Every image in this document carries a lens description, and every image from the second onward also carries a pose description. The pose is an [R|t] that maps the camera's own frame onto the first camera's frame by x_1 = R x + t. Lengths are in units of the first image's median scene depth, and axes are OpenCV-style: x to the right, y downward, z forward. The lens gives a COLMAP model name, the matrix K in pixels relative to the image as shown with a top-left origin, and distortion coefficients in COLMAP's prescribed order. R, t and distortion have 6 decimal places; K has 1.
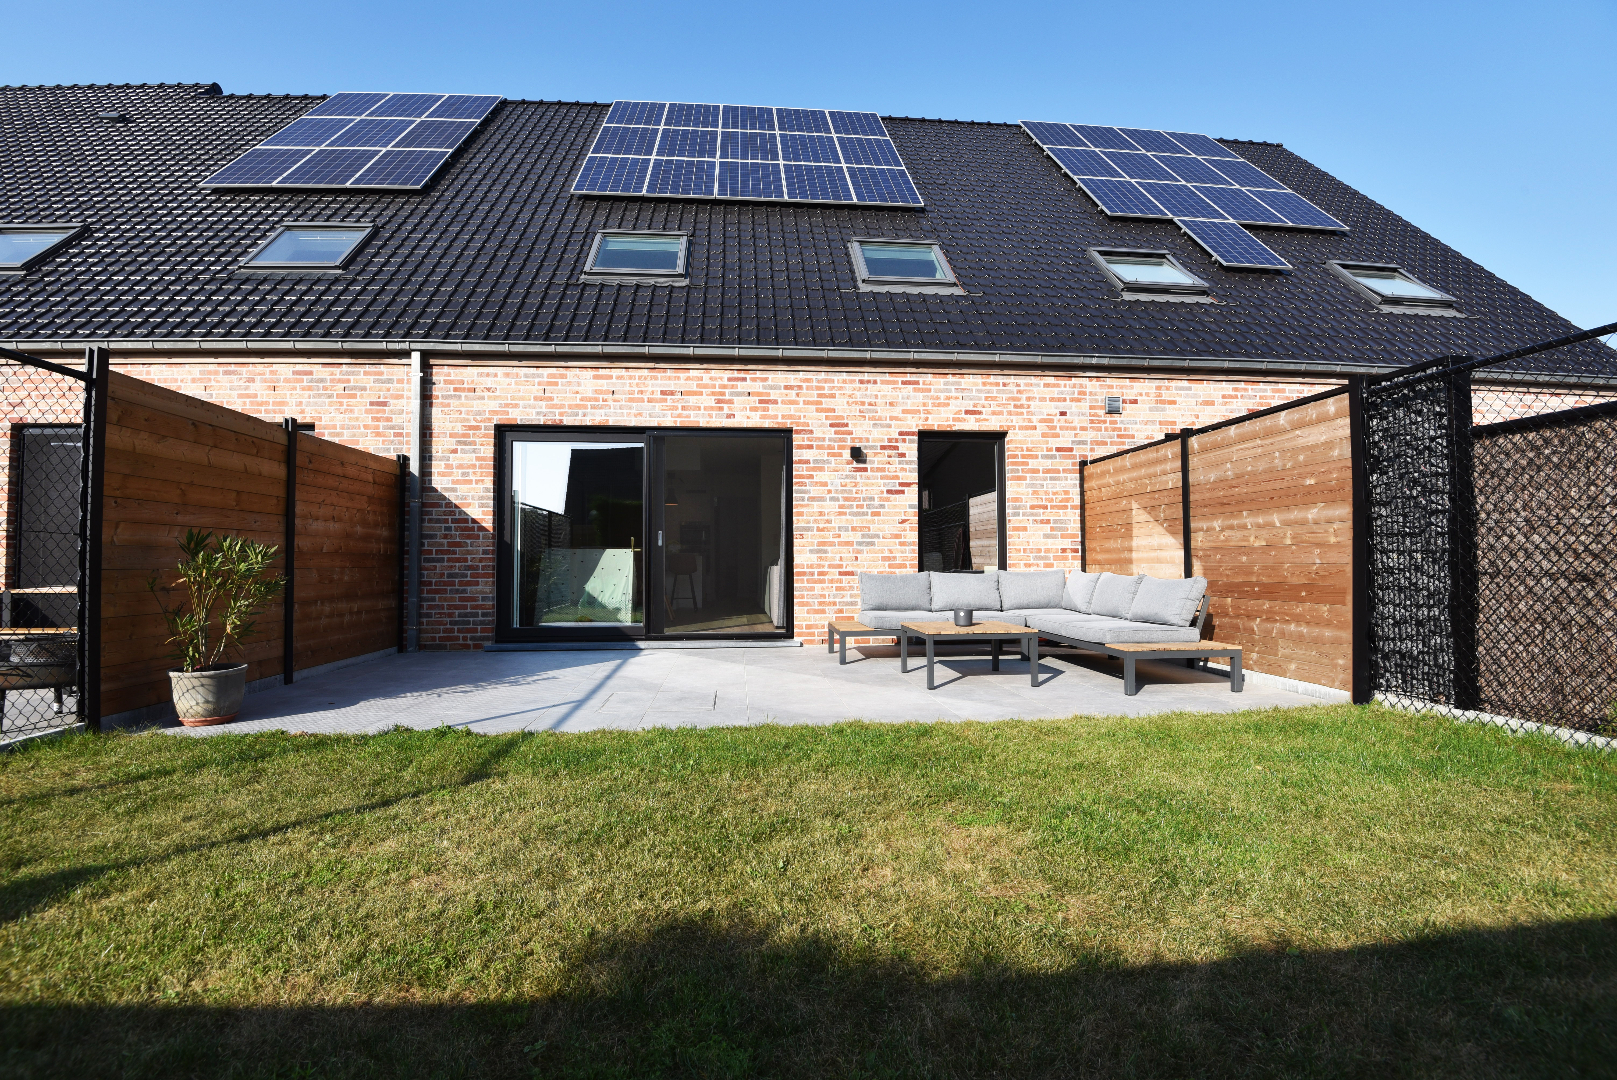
lens RADIAL K [[738.8, 0, 803.7], [0, 738.8, 544.2], [0, 0, 1]] dist [-0.000722, -0.000170]
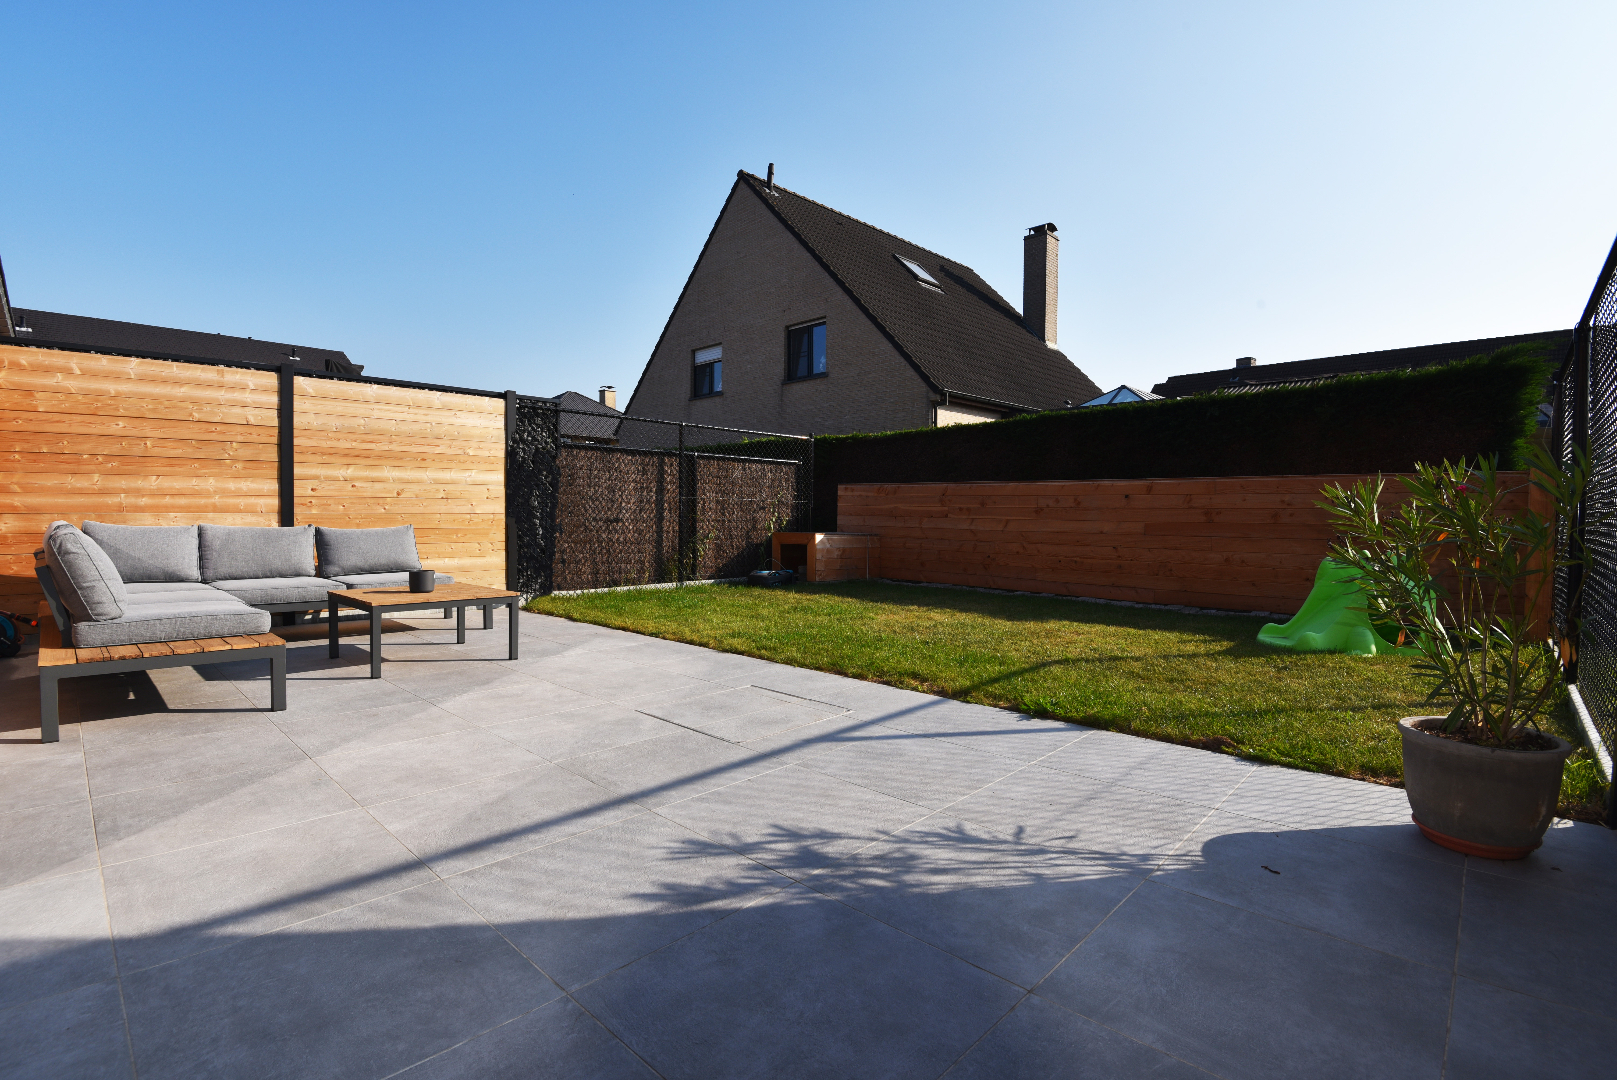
lens RADIAL K [[738.8, 0, 812.7], [0, 738.8, 531.6], [0, 0, 1]] dist [-0.000722, -0.000170]
pose [[-0.652101, -0.026370, 0.757673, -0.473715], [-0.029996, 0.999510, 0.008970, 0.017521], [-0.757538, -0.016878, -0.652573, 0.864914]]
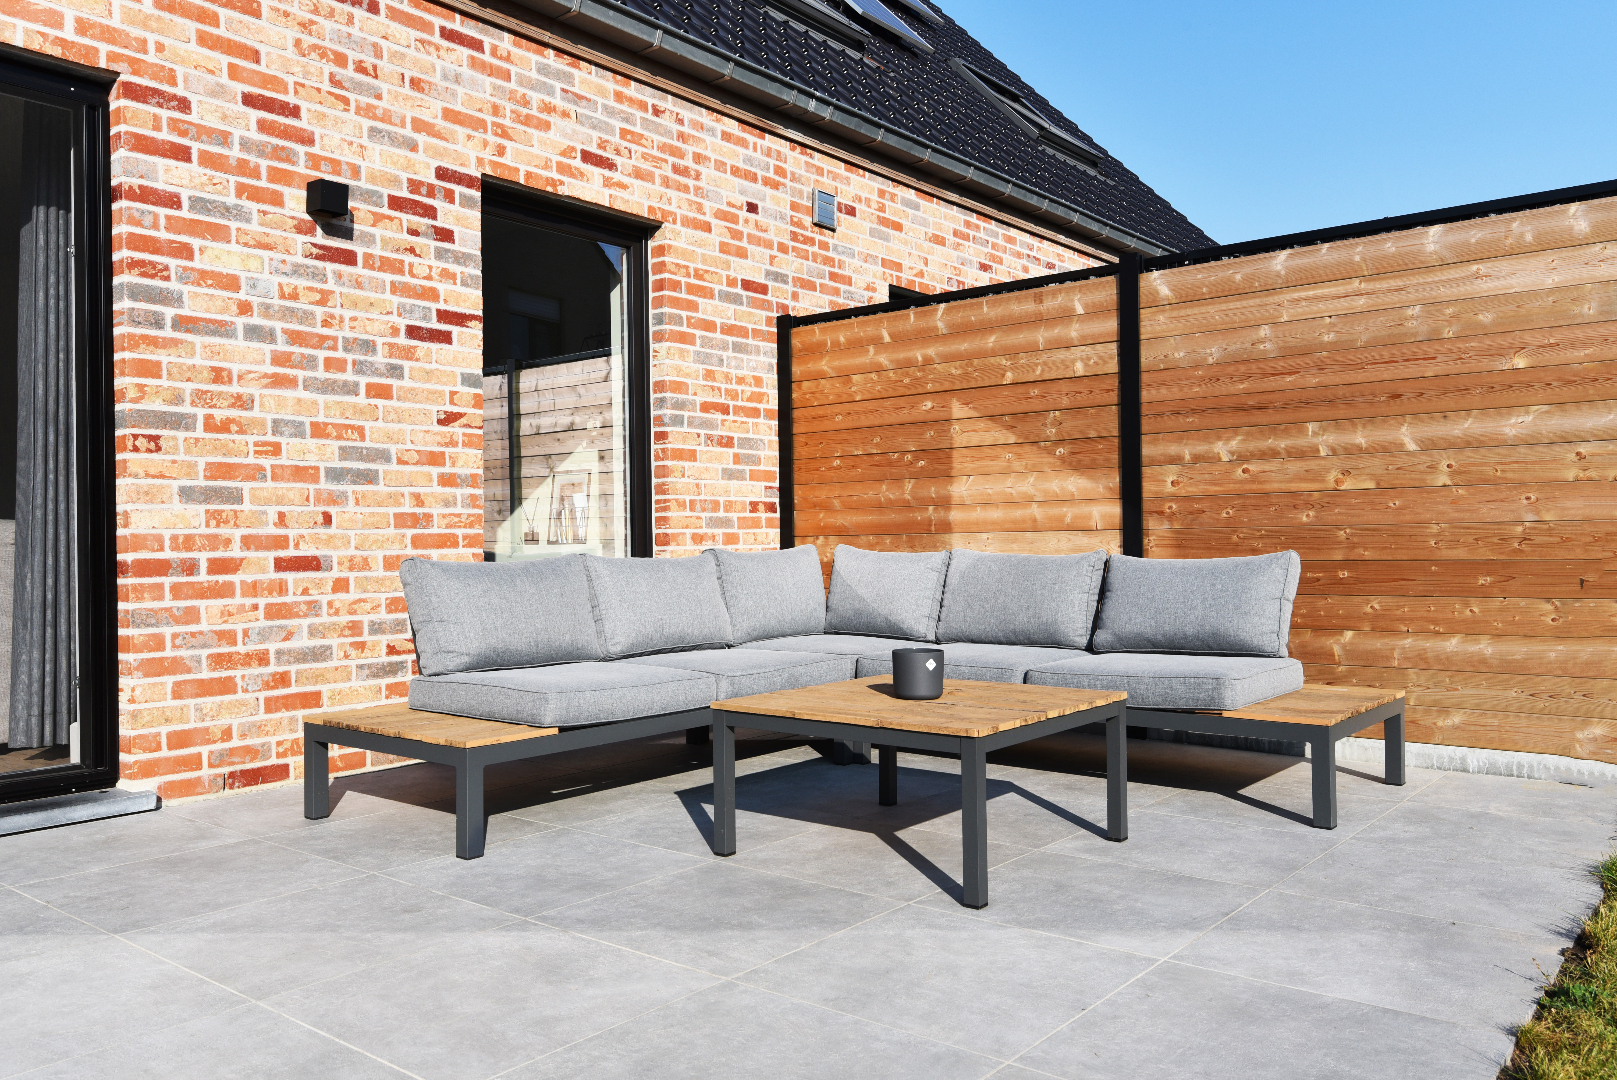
lens RADIAL K [[1232.6, 0, 812.5], [0, 1232.6, 539.8], [0, 0, 1]] dist [0.028035, -0.004669]
pose [[0.703175, -0.002888, 0.711011, -0.172697], [-0.008395, 0.999888, 0.012364, 0.019922], [-0.710967, -0.014663, 0.703072, 0.446582]]
